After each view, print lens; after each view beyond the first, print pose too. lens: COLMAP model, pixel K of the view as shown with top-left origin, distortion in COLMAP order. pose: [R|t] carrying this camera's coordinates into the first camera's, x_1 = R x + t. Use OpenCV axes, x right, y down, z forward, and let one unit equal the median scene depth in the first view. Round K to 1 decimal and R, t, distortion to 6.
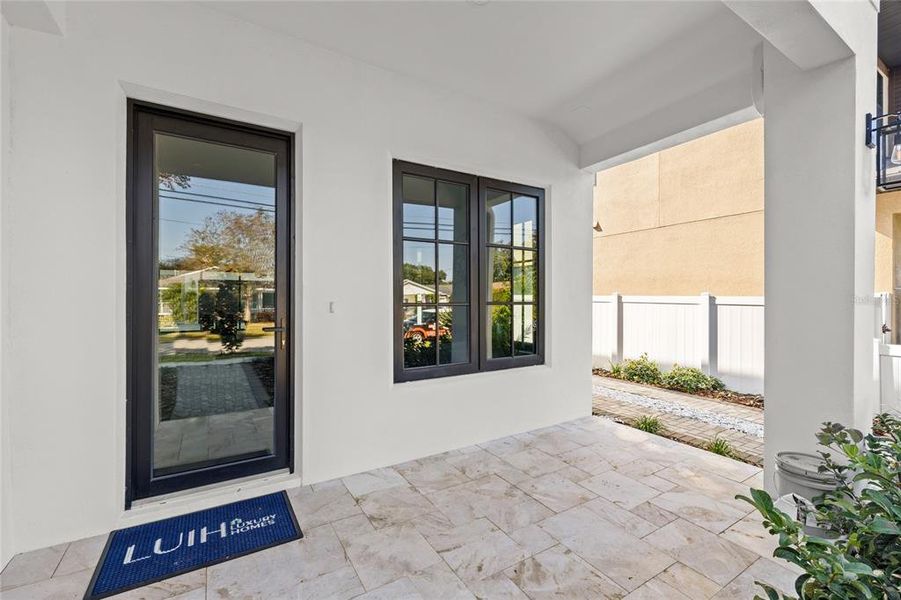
lens RADIAL K [[386.3, 0, 445.0], [0, 386.3, 297.7], [0, 0, 1]] dist [0.000482, 0.000173]
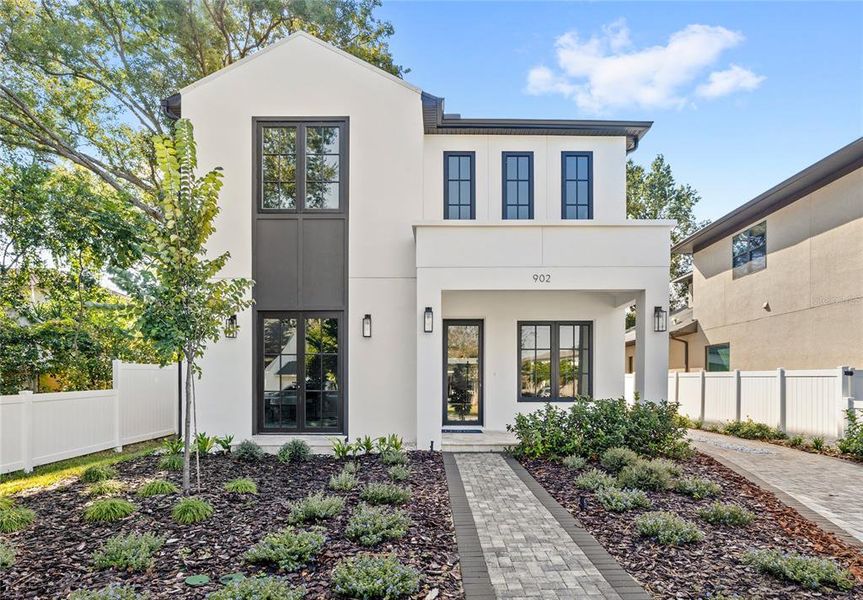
lens RADIAL K [[409.6, 0, 440.8], [0, 409.6, 378.1], [0, 0, 1]] dist [0.000831, 0.000191]
pose [[0.850966, -0.001626, -0.525219, 0.307972], [0.000194, 0.999996, -0.002781, 0.018996], [0.525221, 0.002265, 0.850963, -0.586276]]
